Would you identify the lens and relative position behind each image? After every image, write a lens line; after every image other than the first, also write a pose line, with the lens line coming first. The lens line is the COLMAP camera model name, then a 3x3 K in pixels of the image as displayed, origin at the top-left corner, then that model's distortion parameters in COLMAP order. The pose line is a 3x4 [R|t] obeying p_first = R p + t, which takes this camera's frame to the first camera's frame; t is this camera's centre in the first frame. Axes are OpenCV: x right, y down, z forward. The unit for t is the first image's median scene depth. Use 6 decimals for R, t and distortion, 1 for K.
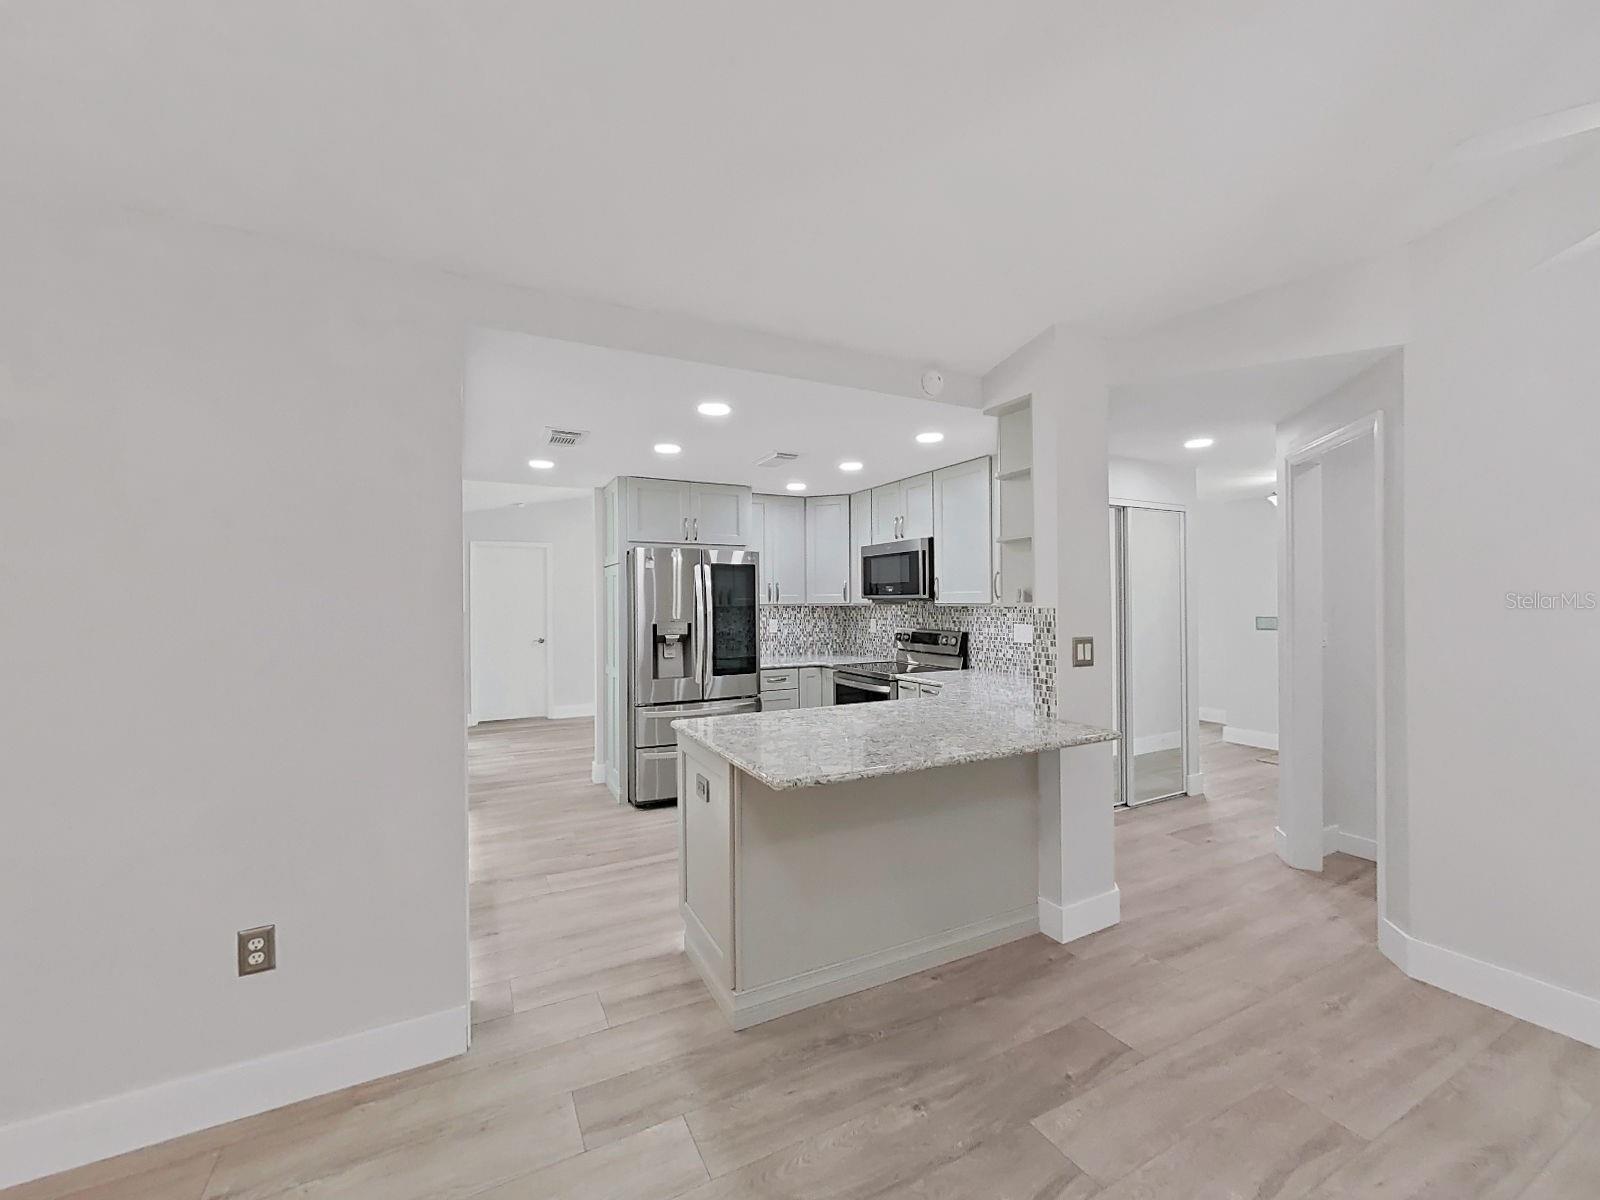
lens RADIAL K [[650.0, 0, 803.2], [0, 650.0, 600.2], [0, 0, 1]] dist [0.002936, 0.000051]
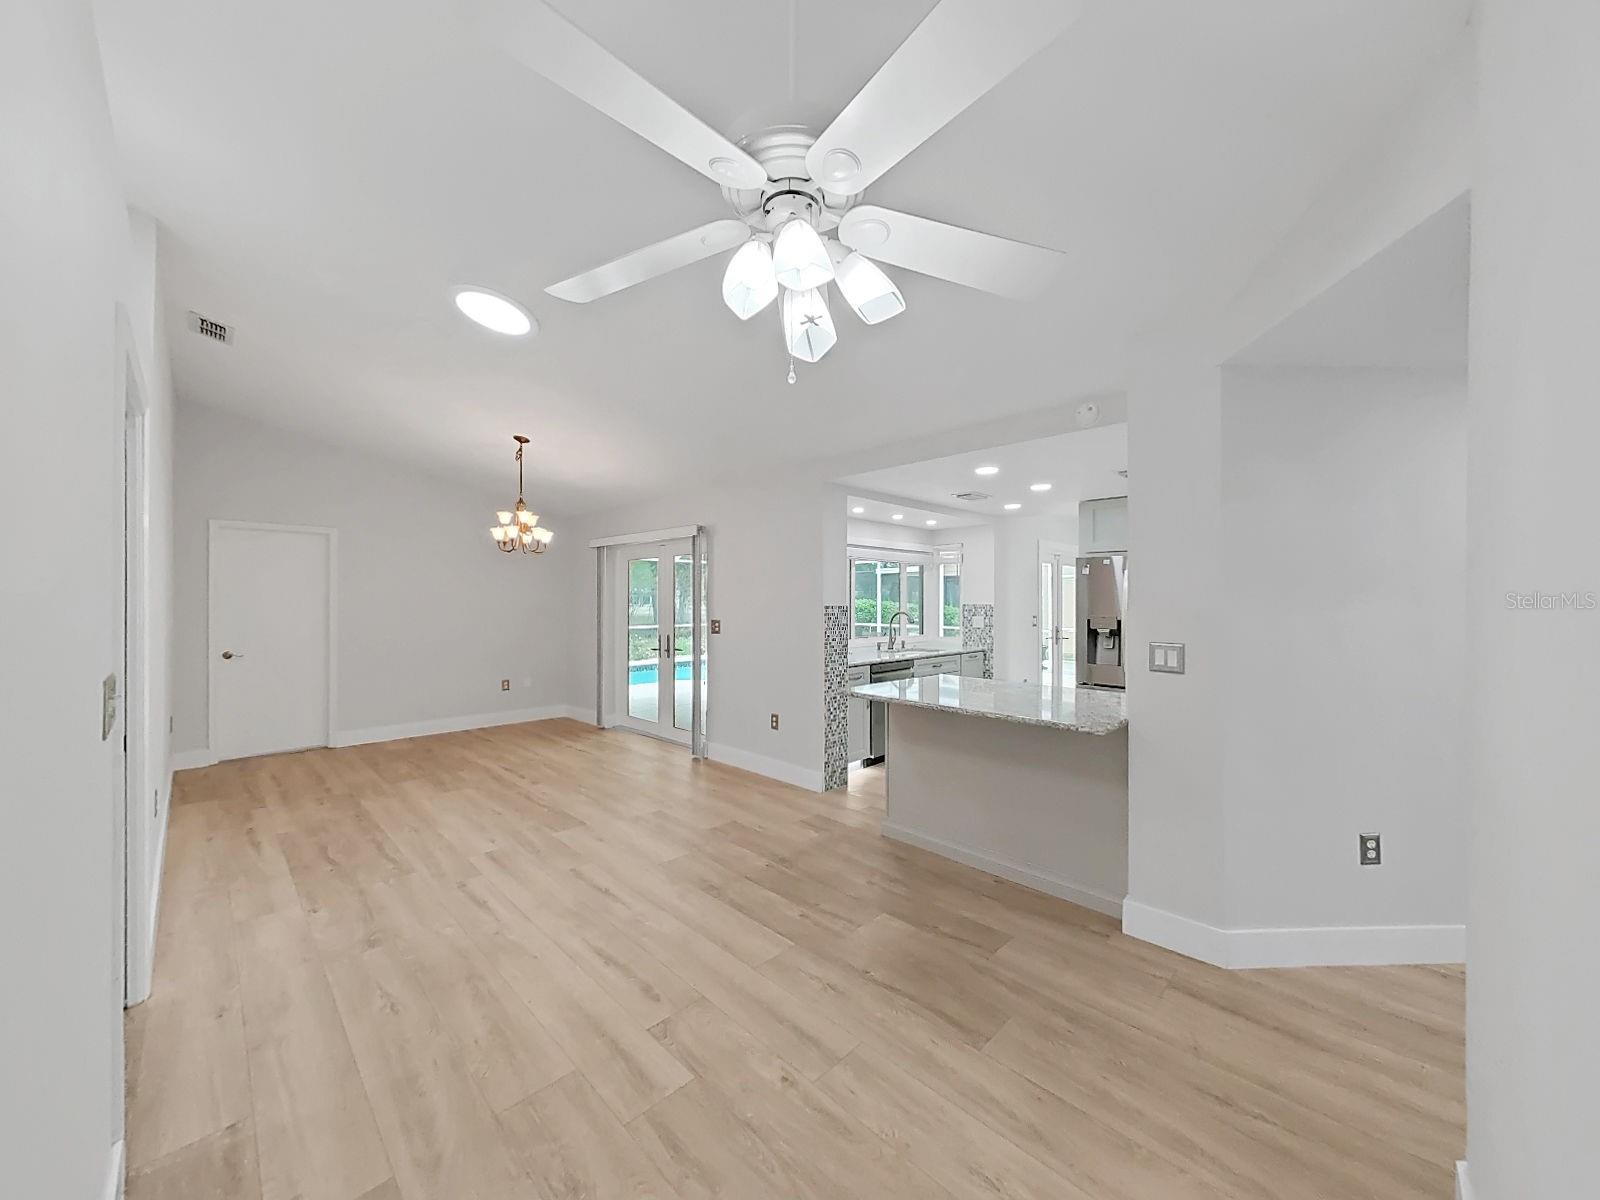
lens RADIAL K [[596.4, 0, 802.1], [0, 596.4, 600.4], [0, 0, 1]] dist [-0.002037, 0.001044]
pose [[0.304533, 0.009445, -0.952455, 0.684229], [-0.003698, 0.999955, 0.008734, -0.007319], [0.952495, 0.000863, 0.304554, 0.129104]]
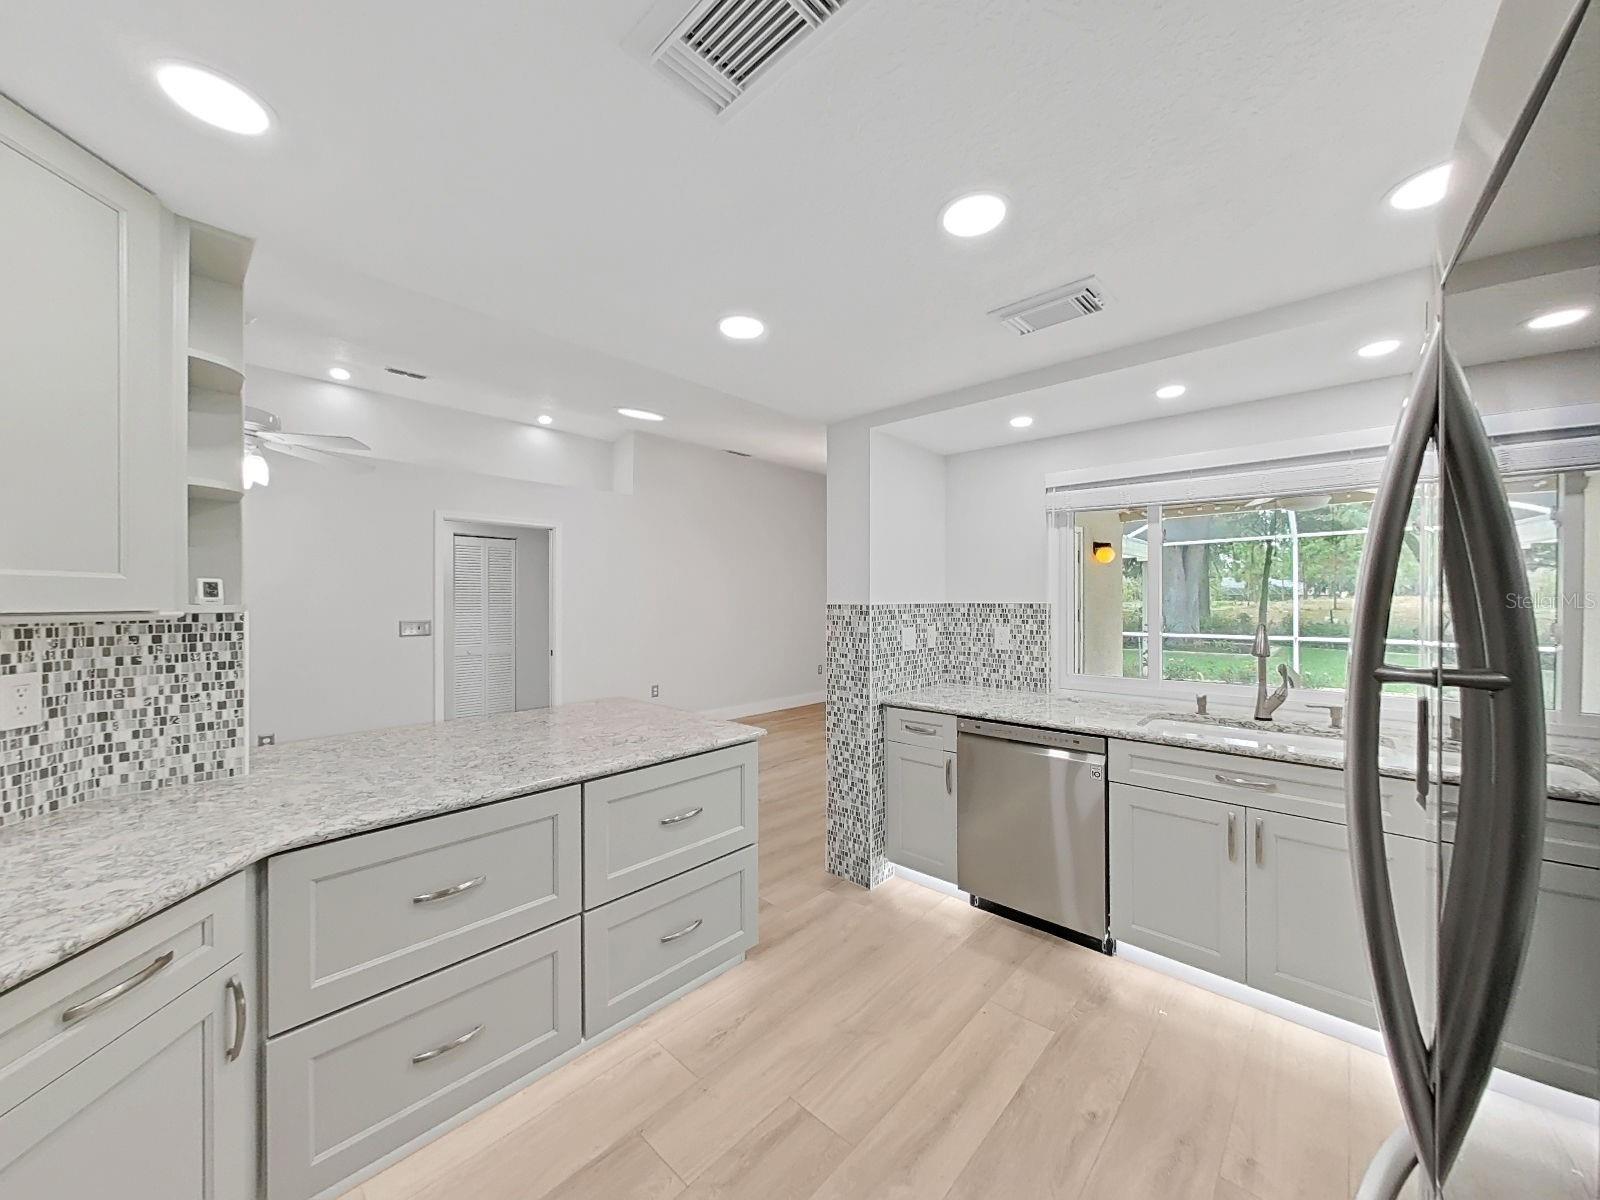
lens RADIAL K [[596.4, 0, 798.7], [0, 596.4, 601.5], [0, 0, 1]] dist [-0.002037, 0.001044]
pose [[-0.942968, 0.012937, -0.332631, 0.017619], [0.012247, 0.999916, 0.004171, 0.003093], [0.332657, -0.000140, -0.943048, 1.095977]]
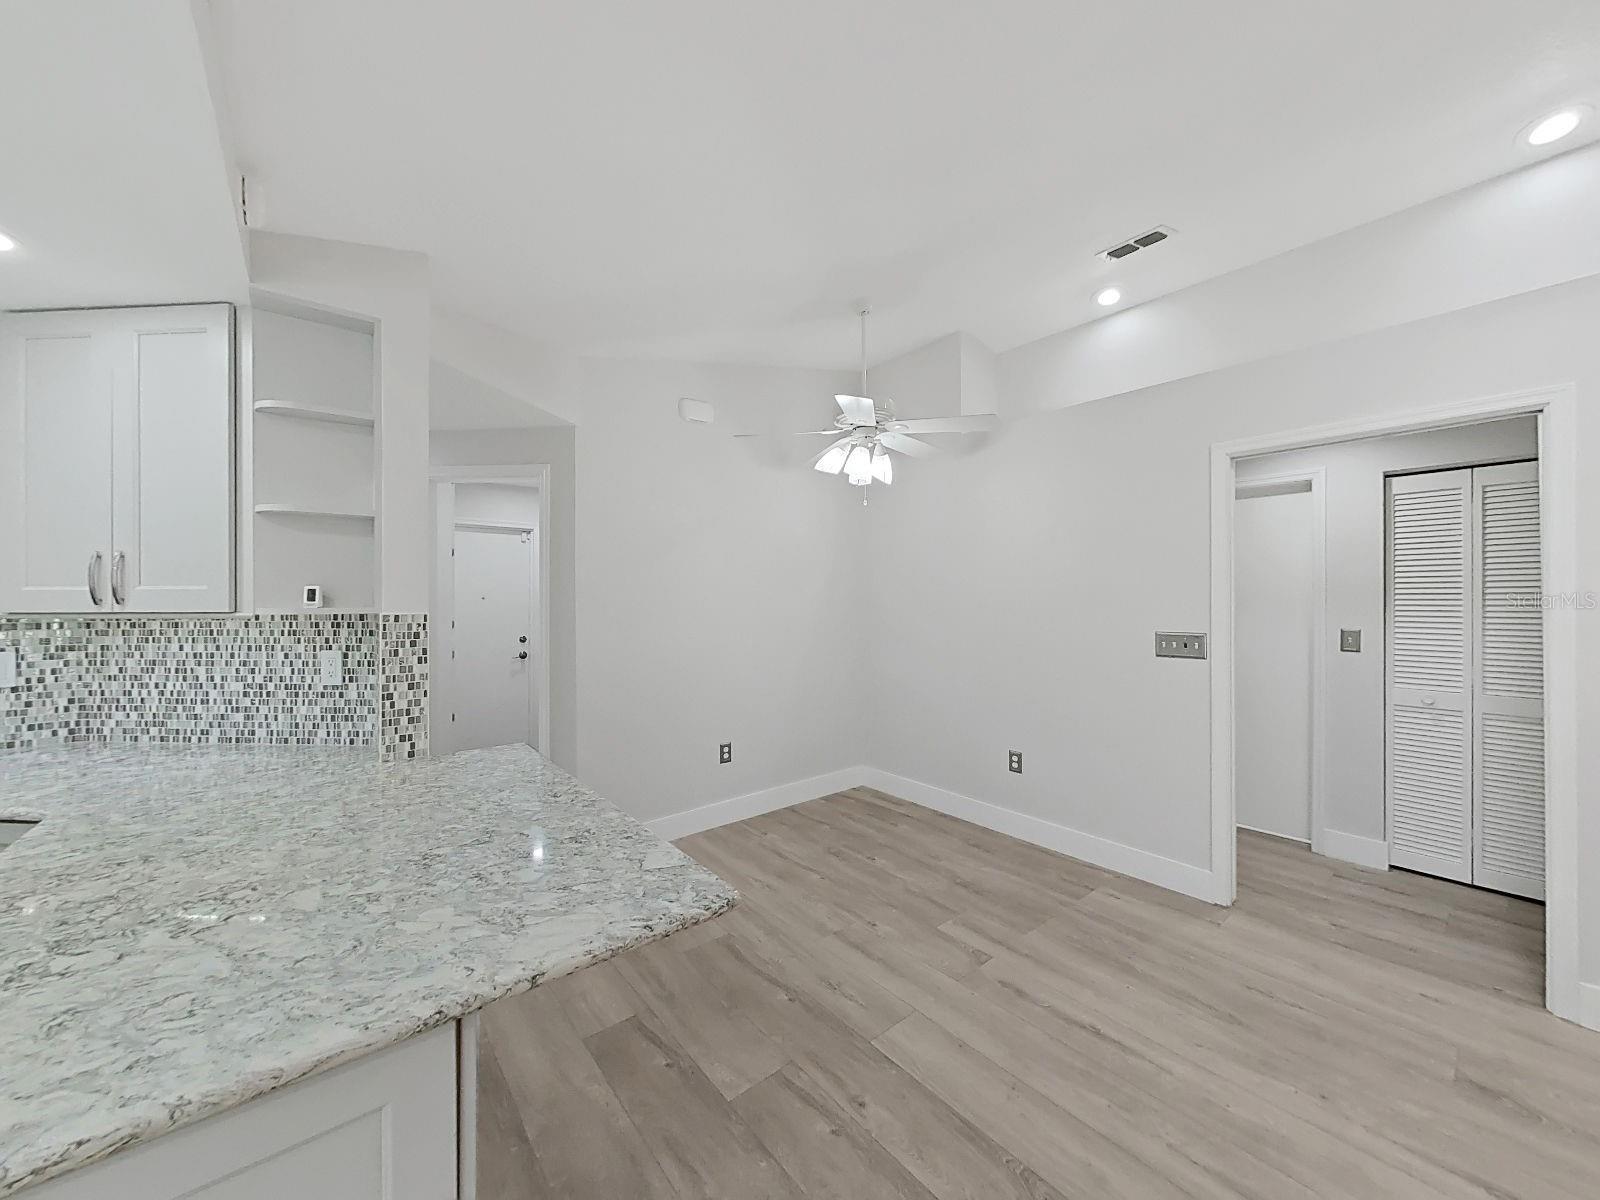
lens RADIAL K [[596.4, 0, 804.0], [0, 596.4, 599.0], [0, 0, 1]] dist [-0.002037, 0.001044]
pose [[-0.206401, 0.013177, 0.978379, -0.244126], [0.004996, 0.999910, -0.012413, 0.003123], [-0.978455, 0.002326, -0.206449, 0.422700]]
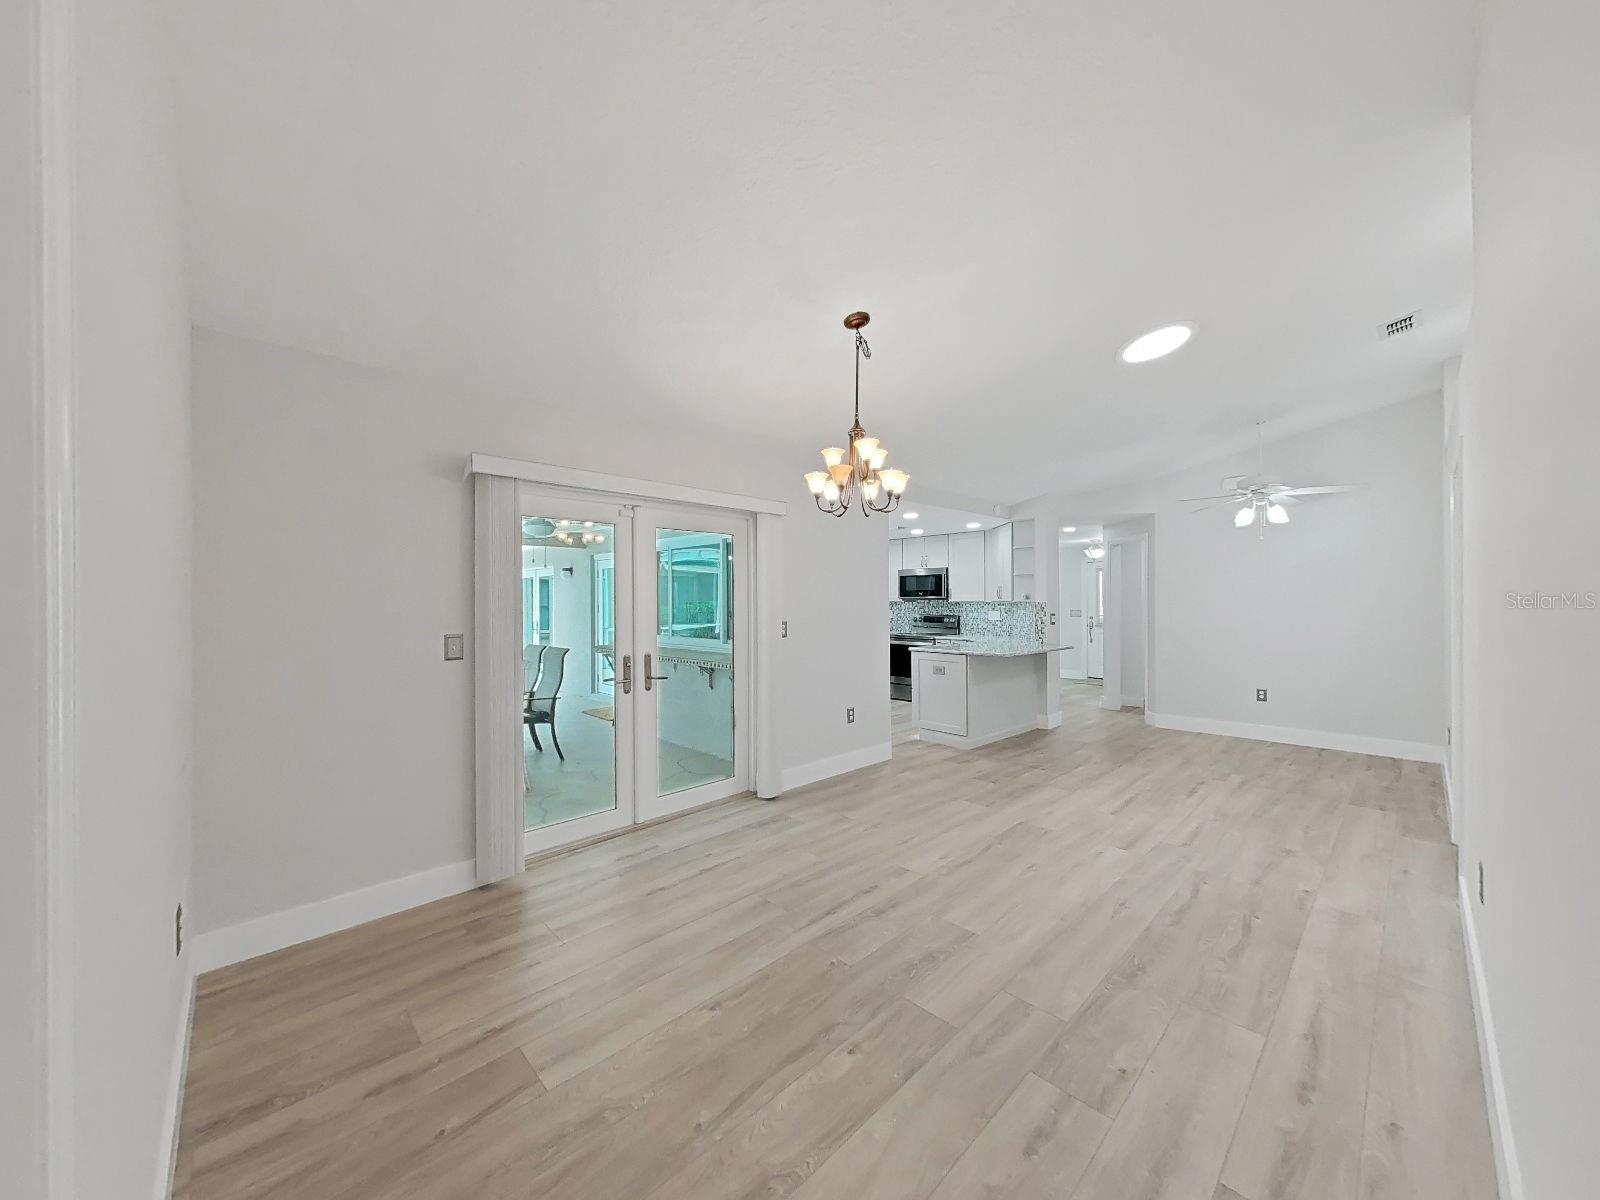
lens RADIAL K [[596.4, 0, 800.2], [0, 596.4, 595.4], [0, 0, 1]] dist [-0.002037, 0.001044]
pose [[0.960616, 0.009407, 0.277721, -0.735346], [-0.006173, 0.999903, -0.012514, 0.013318], [-0.277812, 0.010307, 0.960580, -0.618918]]
